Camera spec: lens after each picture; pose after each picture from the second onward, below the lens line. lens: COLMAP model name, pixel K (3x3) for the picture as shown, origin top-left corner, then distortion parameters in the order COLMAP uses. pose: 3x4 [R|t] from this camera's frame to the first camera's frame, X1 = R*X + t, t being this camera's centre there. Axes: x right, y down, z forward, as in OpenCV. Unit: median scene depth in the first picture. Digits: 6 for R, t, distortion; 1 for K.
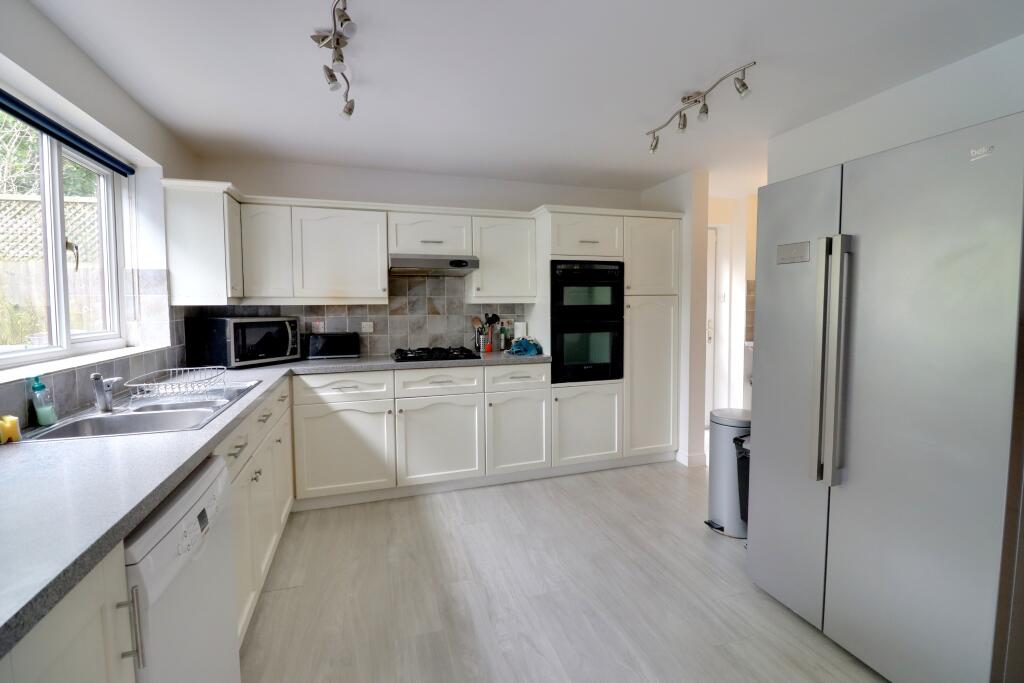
lens RADIAL K [[473.4, 0, 515.3], [0, 473.4, 331.8], [0, 0, 1]] dist [-0.000607, -0.000191]
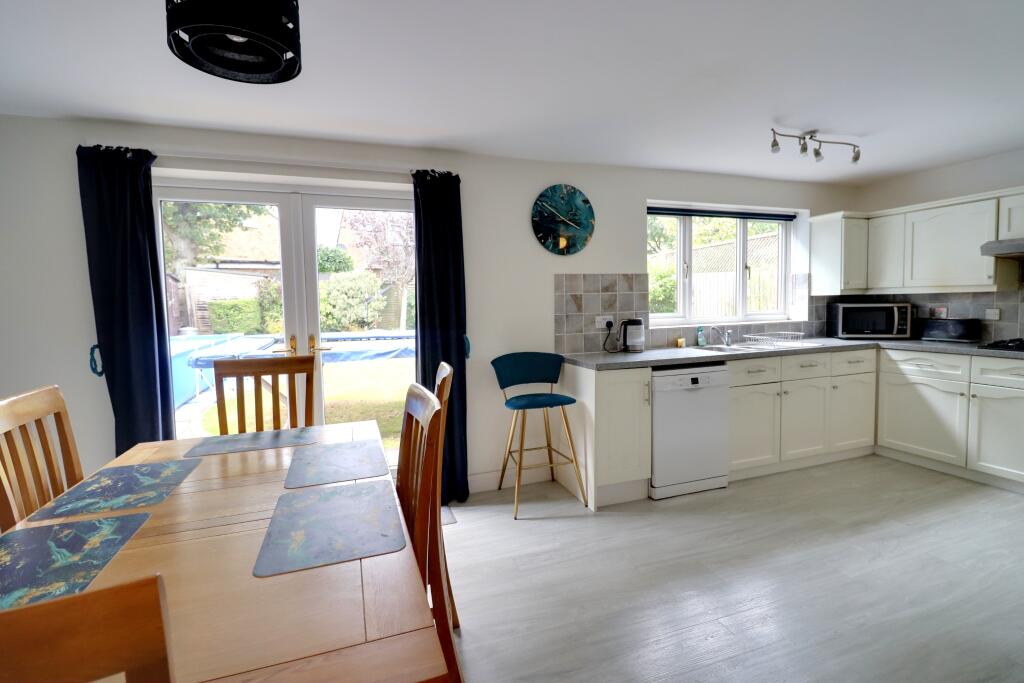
lens RADIAL K [[473.4, 0, 515.3], [0, 473.4, 331.8], [0, 0, 1]] dist [-0.000607, -0.000191]
pose [[0.005631, 0.069846, -0.997542, 0.784353], [-0.032780, 0.997034, 0.069625, -0.010769], [0.999447, 0.032308, 0.007903, -0.010857]]
